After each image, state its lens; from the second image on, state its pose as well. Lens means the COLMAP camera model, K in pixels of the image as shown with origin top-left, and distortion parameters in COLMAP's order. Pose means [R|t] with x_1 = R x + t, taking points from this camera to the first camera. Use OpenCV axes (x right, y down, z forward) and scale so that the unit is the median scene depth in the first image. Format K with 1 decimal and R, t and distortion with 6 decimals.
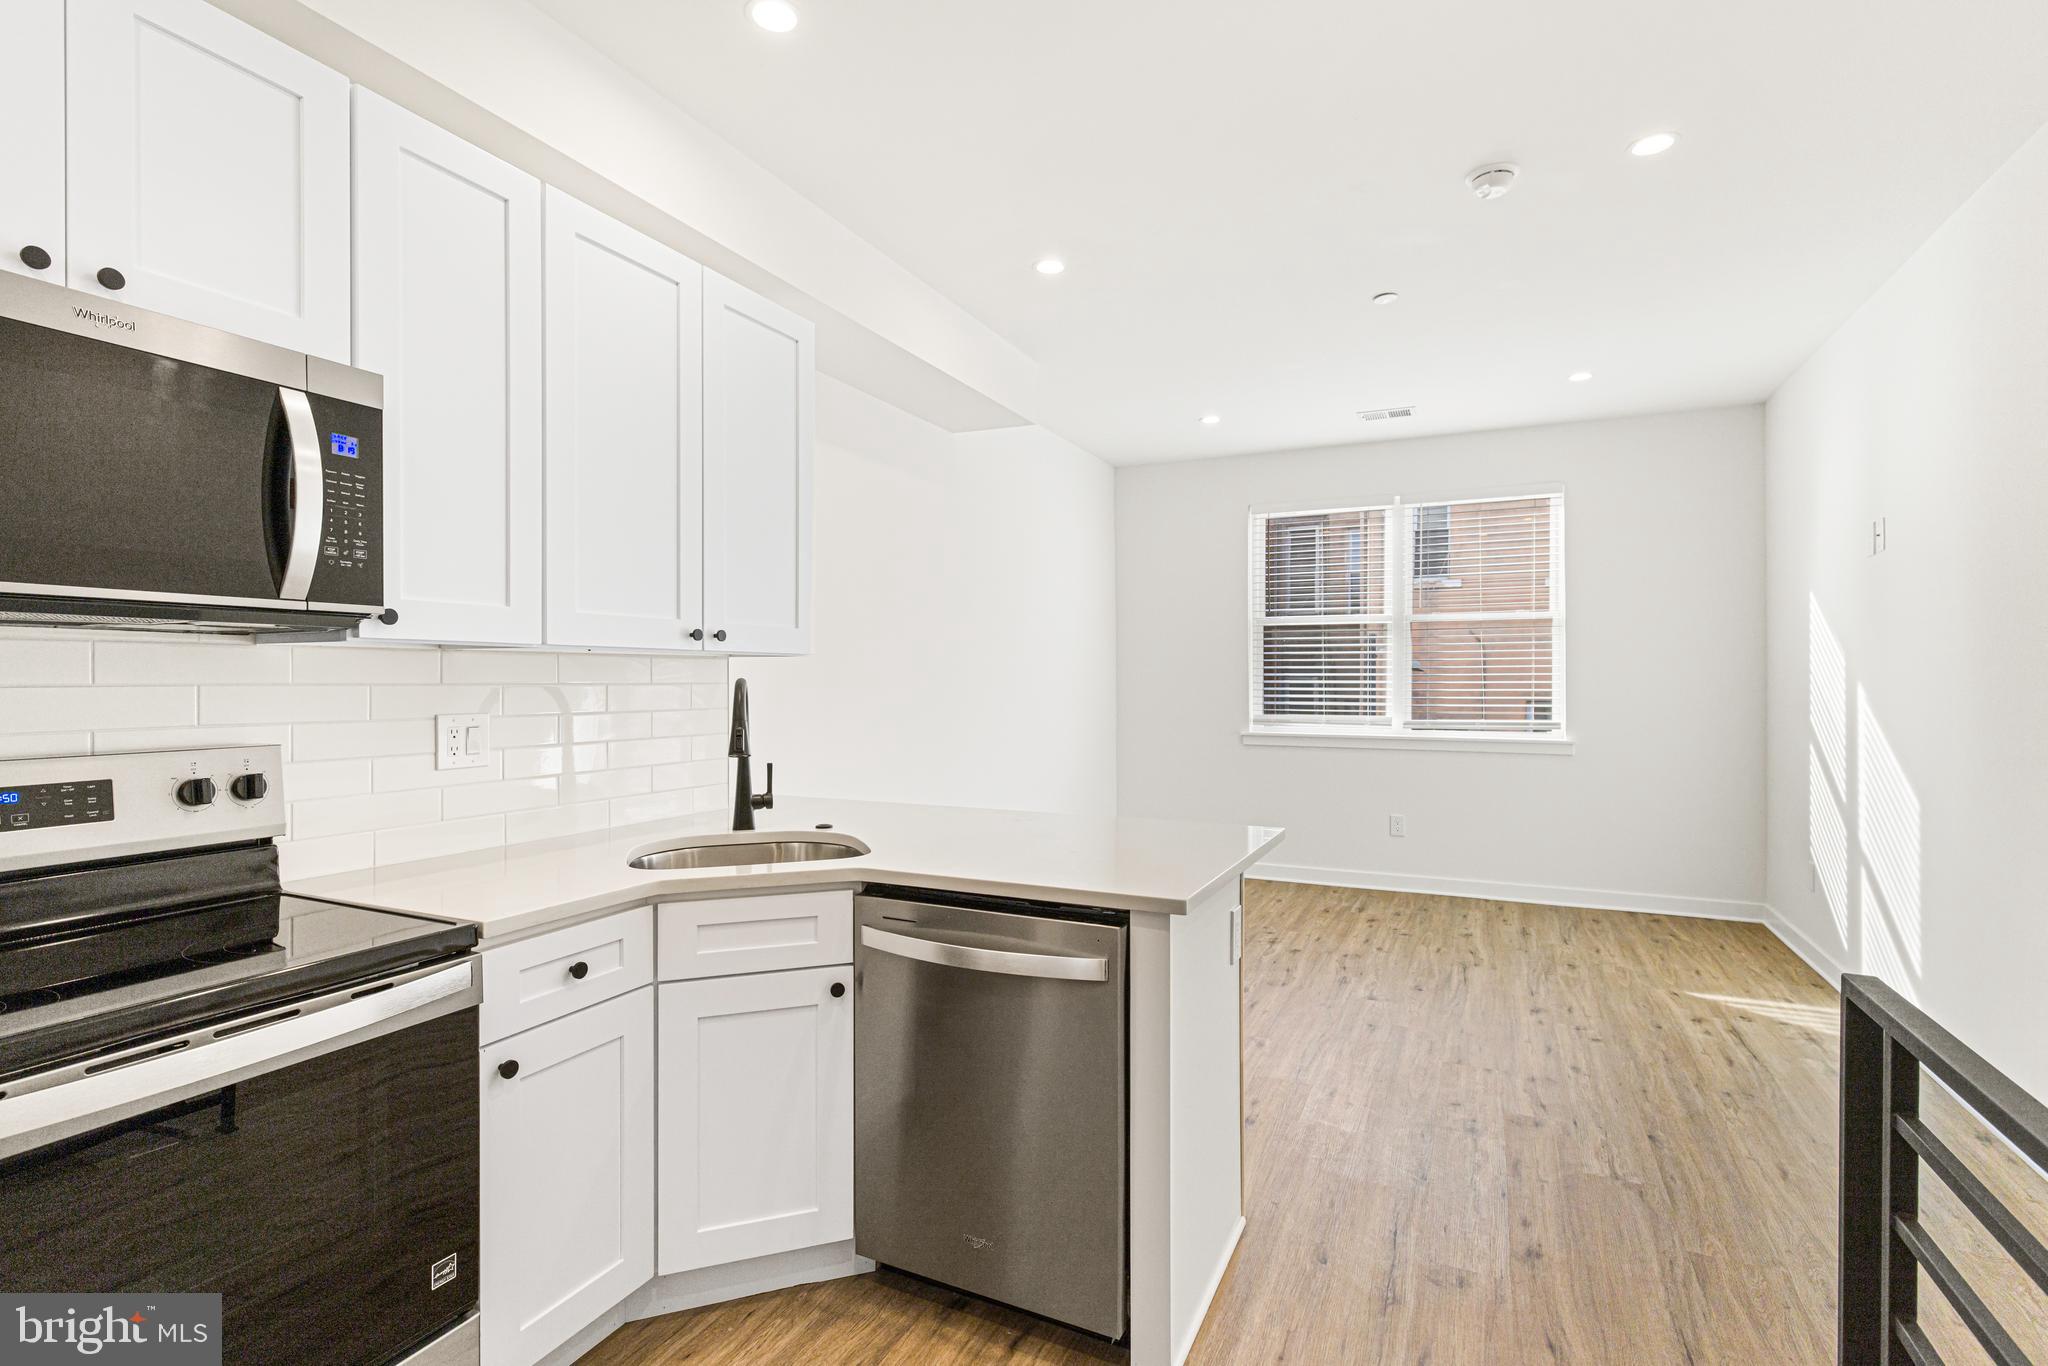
lens RADIAL K [[965.1, 0, 1024.0], [0, 965.1, 683.0], [0, 0, 1]] dist [0.000695, 0.000278]
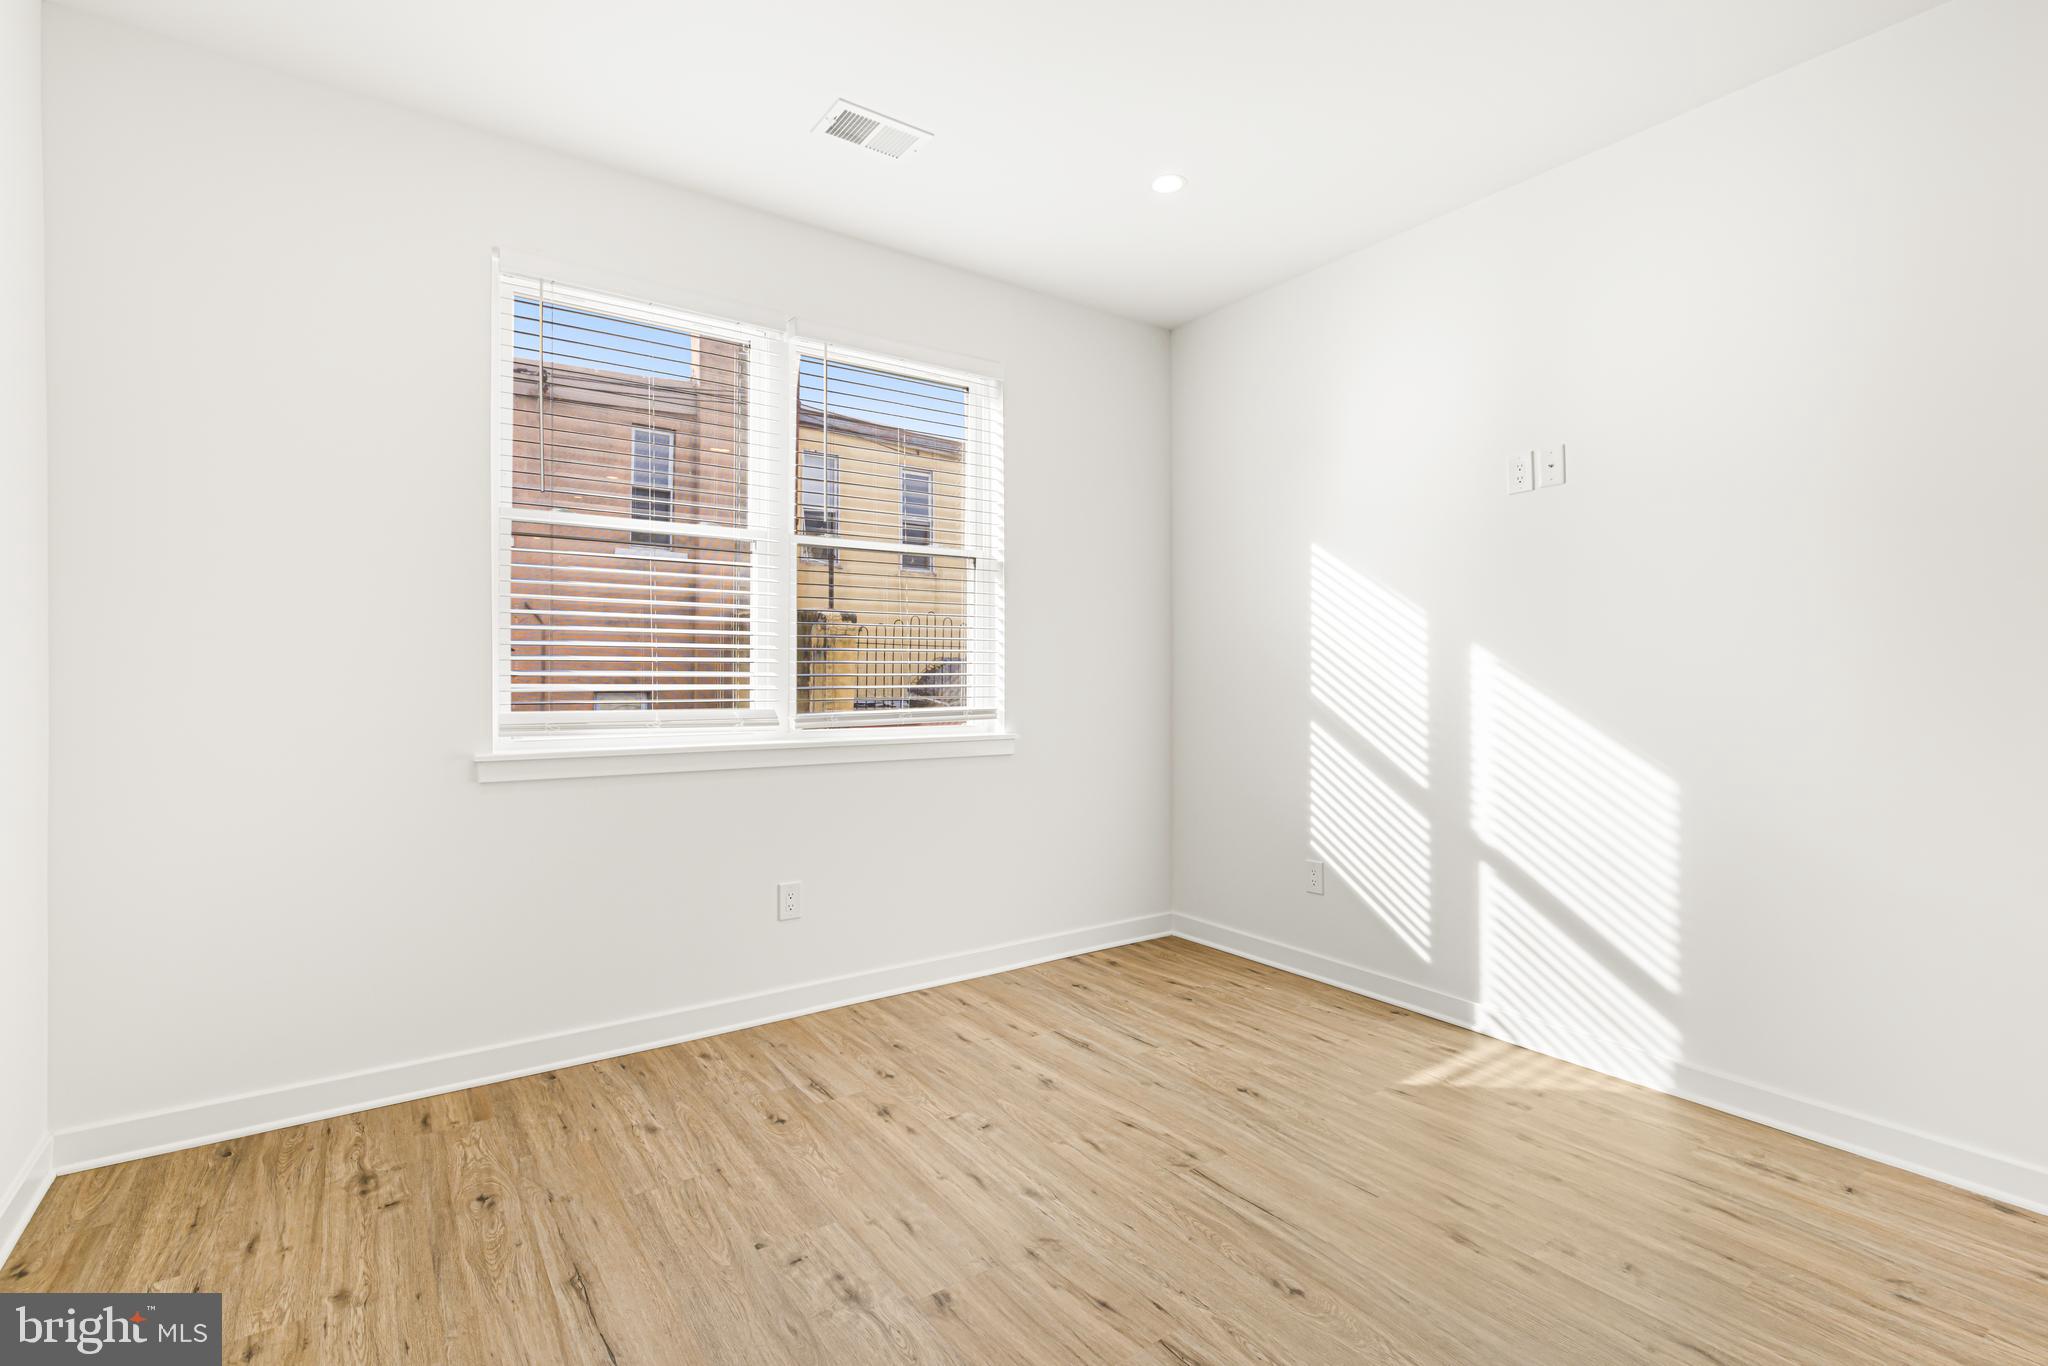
lens RADIAL K [[945.5, 0, 1024.0], [0, 945.5, 683.0], [0, 0, 1]] dist [0.000272, 0.000422]
pose [[0.482528, -0.004227, 0.875870, -0.041926], [0.000069, 0.999989, 0.004788, 0.023296], [-0.875880, -0.002250, 0.482523, 0.817518]]
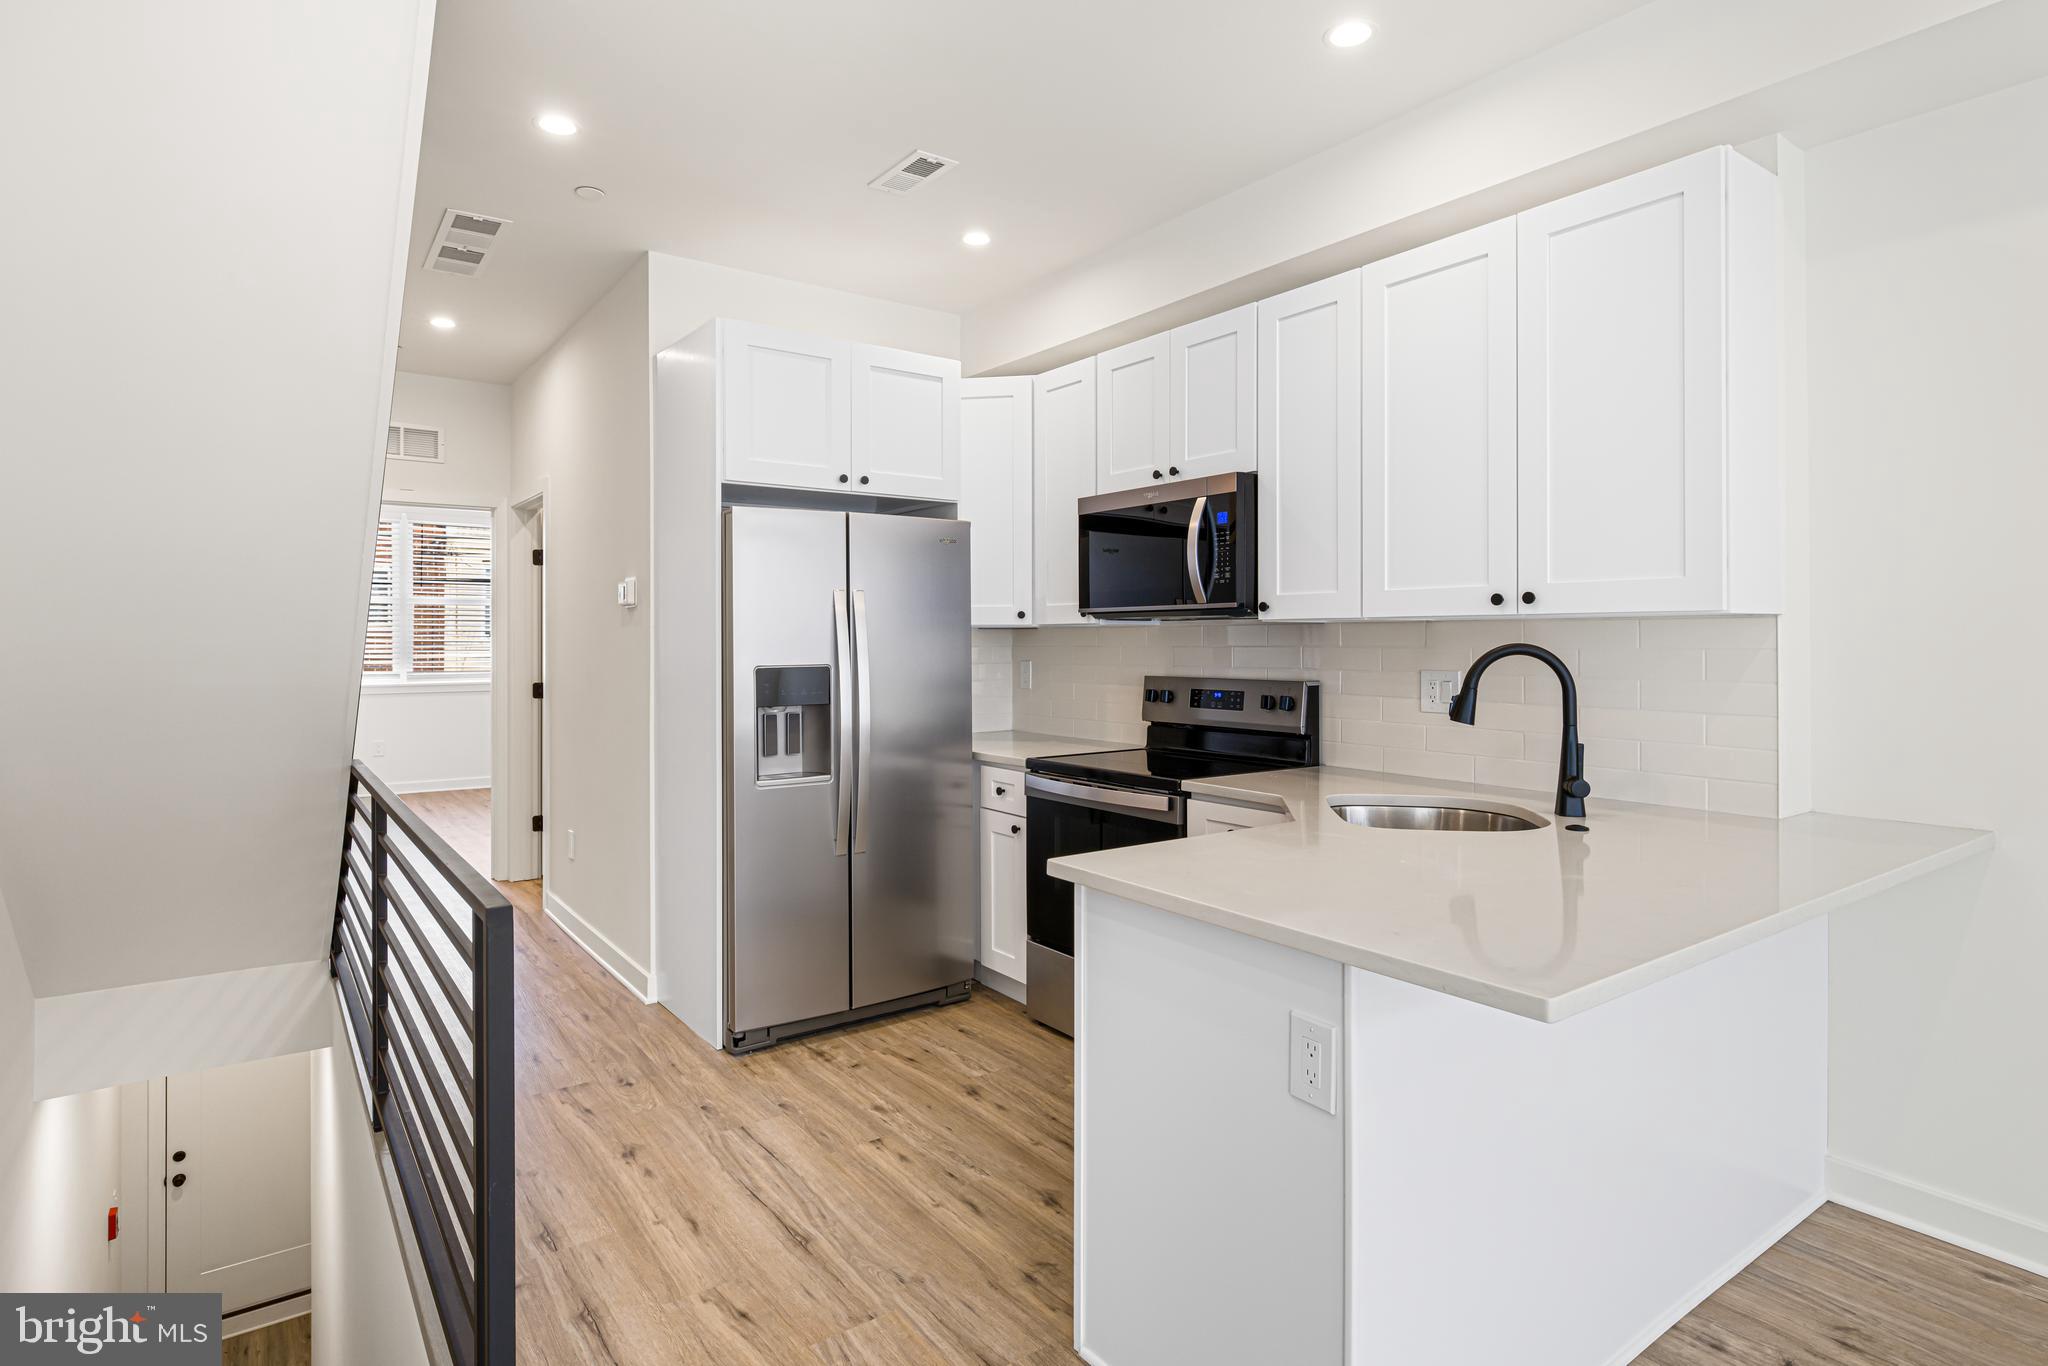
lens RADIAL K [[1076.6, 0, 1021.4], [0, 1076.6, 637.4], [0, 0, 1]] dist [0.002215, 0.000072]
pose [[-0.478691, -0.000317, -0.877984, 0.470273], [-0.000265, 1.000000, -0.000216, -0.005677], [0.877984, 0.000129, -0.478691, 0.599722]]
